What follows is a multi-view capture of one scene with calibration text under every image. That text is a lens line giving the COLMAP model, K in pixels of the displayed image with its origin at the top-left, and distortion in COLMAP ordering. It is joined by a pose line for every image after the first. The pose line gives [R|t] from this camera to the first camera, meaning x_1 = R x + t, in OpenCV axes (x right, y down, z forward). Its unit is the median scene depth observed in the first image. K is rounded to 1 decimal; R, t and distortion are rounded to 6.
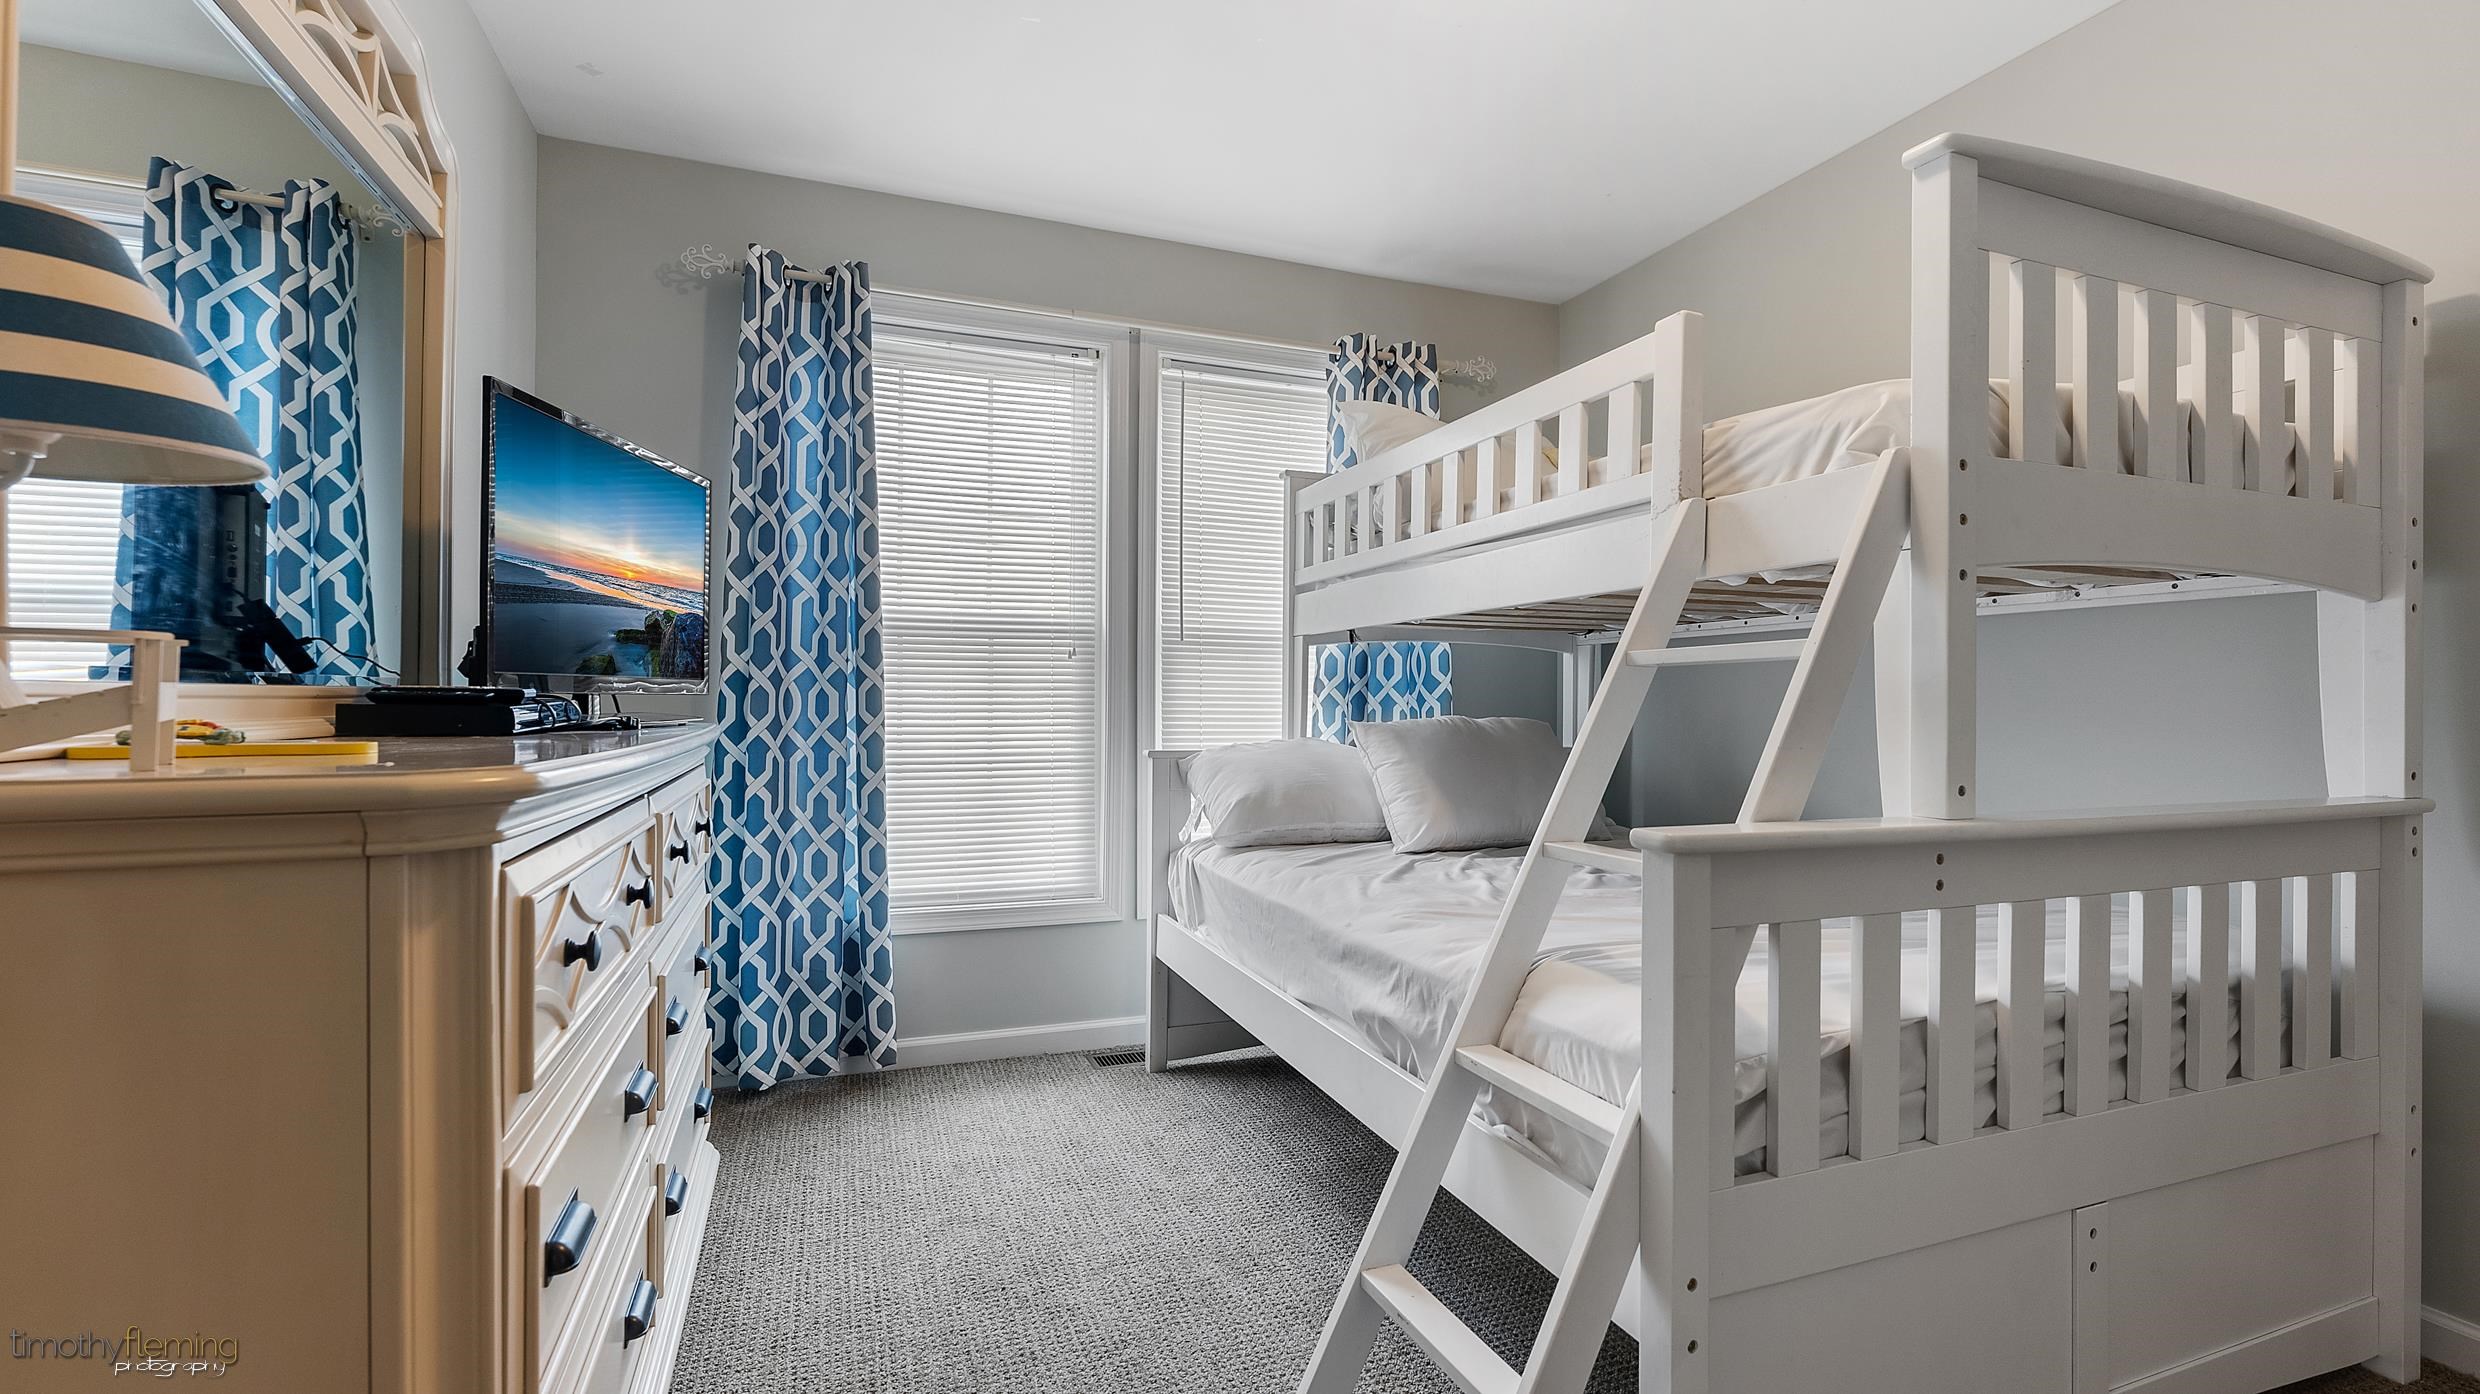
lens RADIAL K [[1078.2, 0, 1240.0], [0, 1078.2, 697.0], [0, 0, 1]] dist [0.002714, 0.000428]
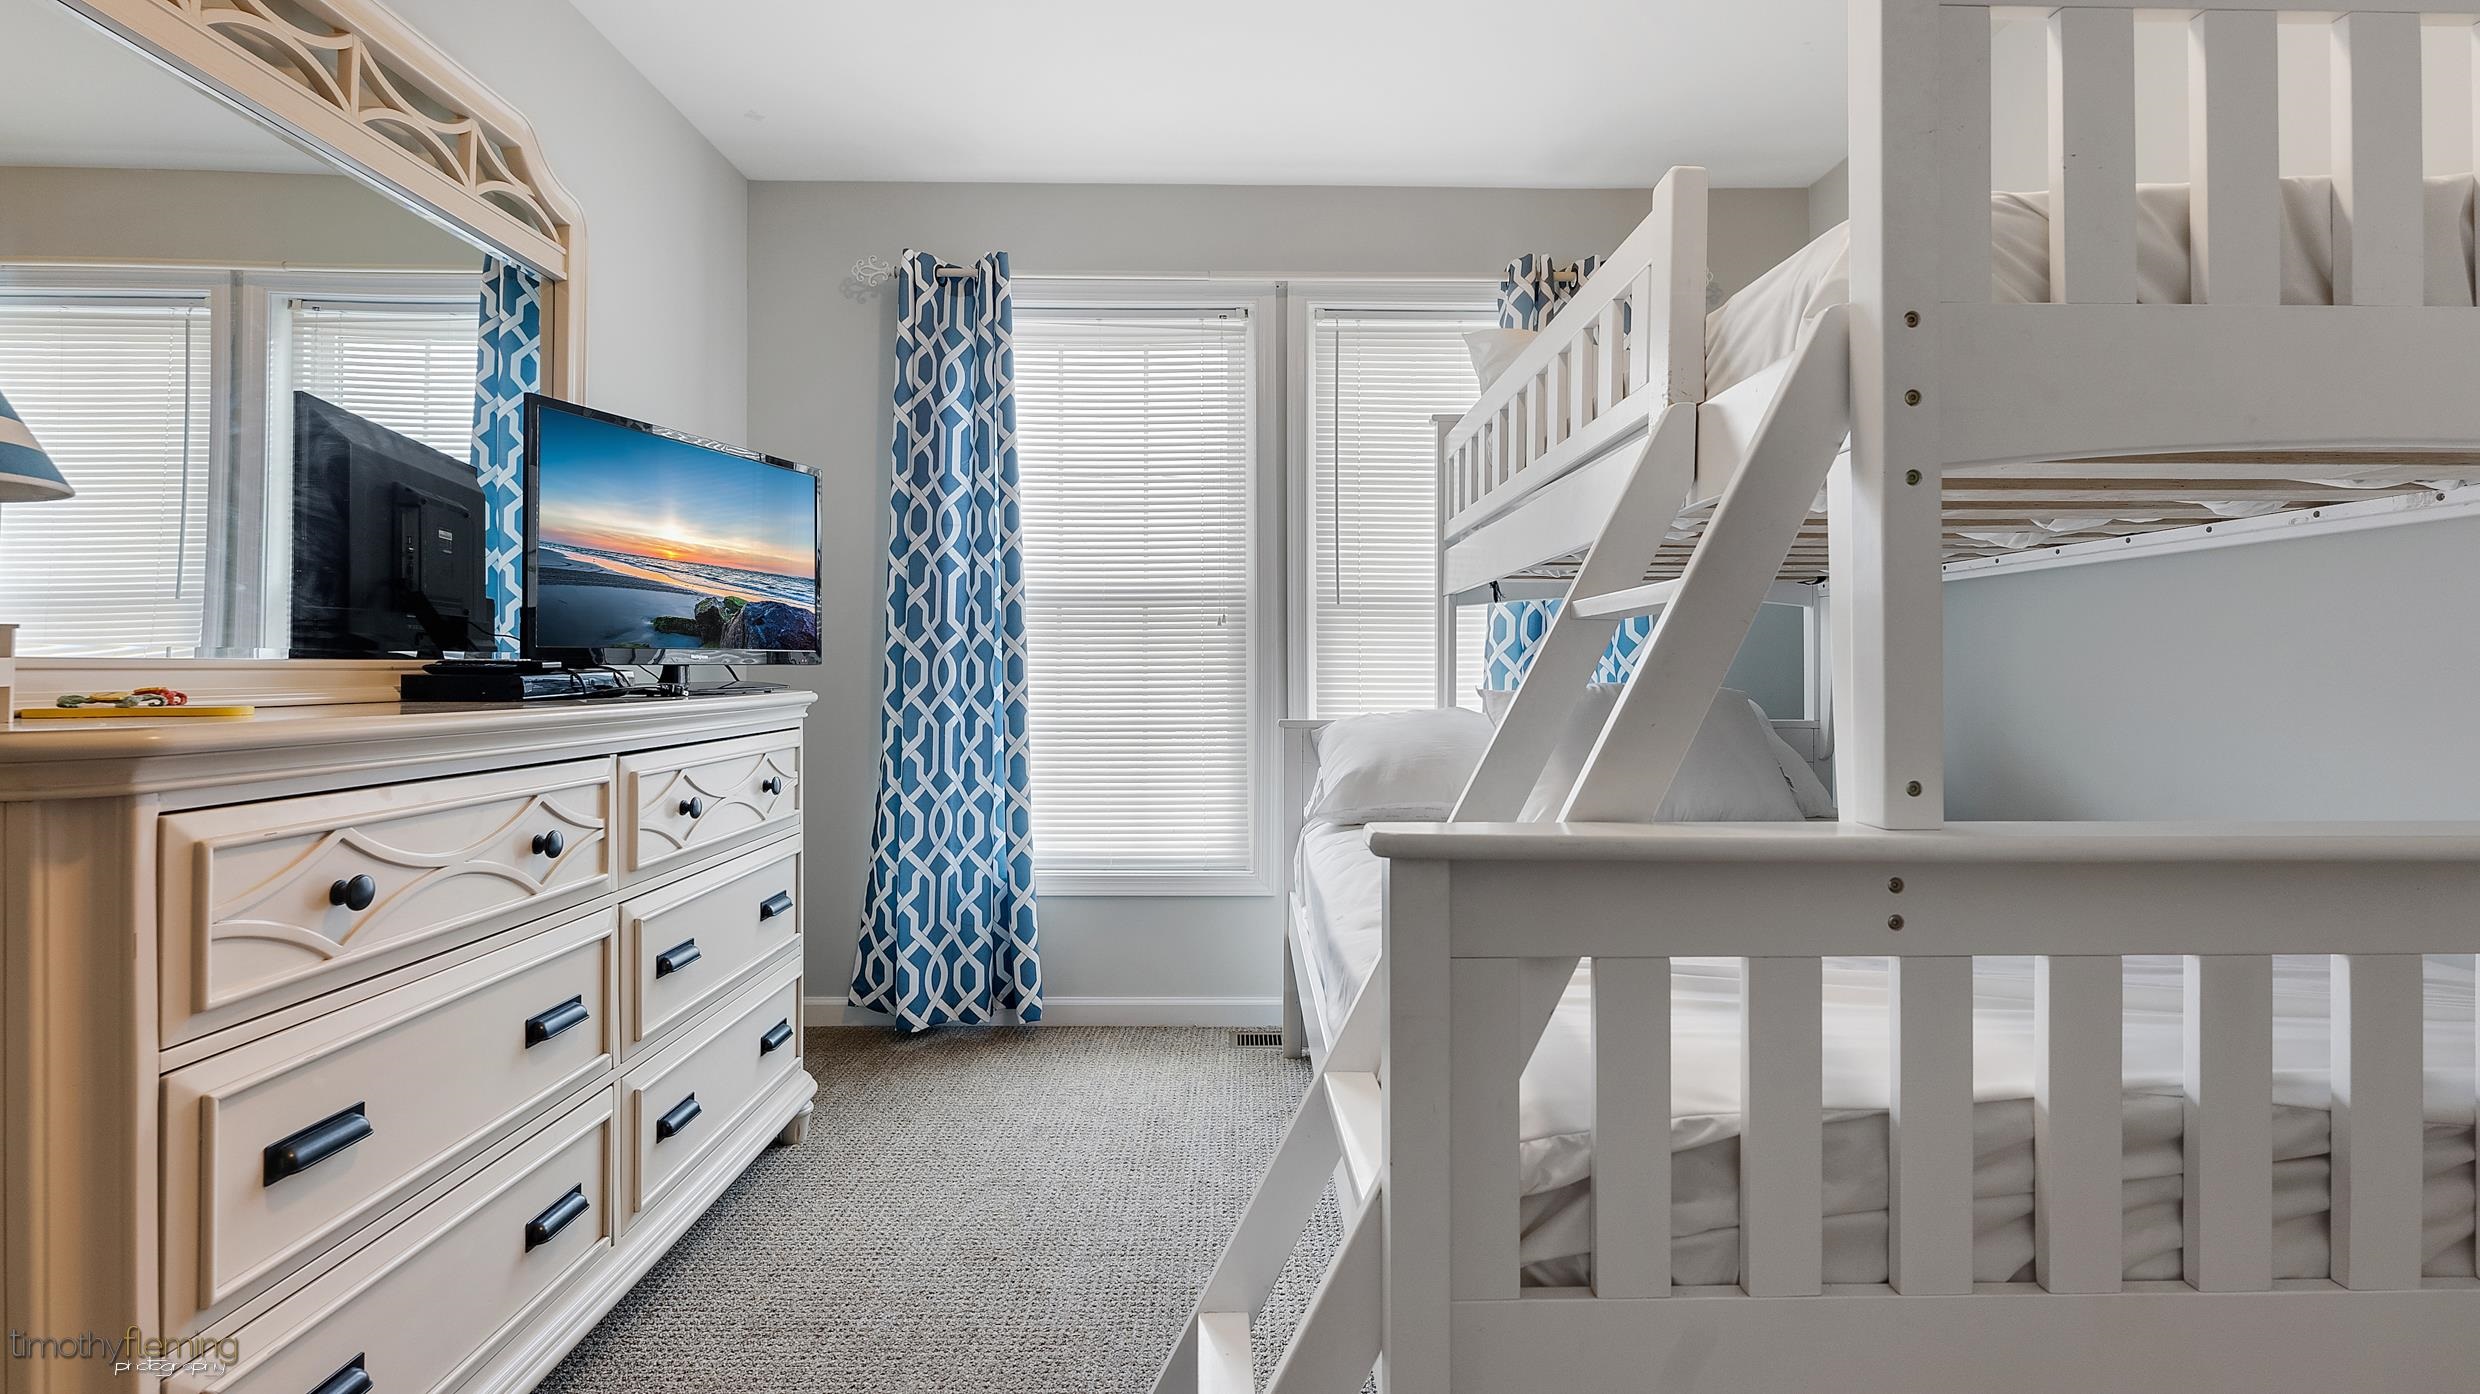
lens RADIAL K [[1085.4, 0, 1240.1], [0, 1085.4, 659.3], [0, 0, 1]] dist [0.000119, 0.000299]
pose [[0.939273, -0.009791, -0.343031, 0.228180], [0.007880, 0.999945, -0.006966, 0.002491], [0.343080, 0.003840, 0.939298, 0.089455]]
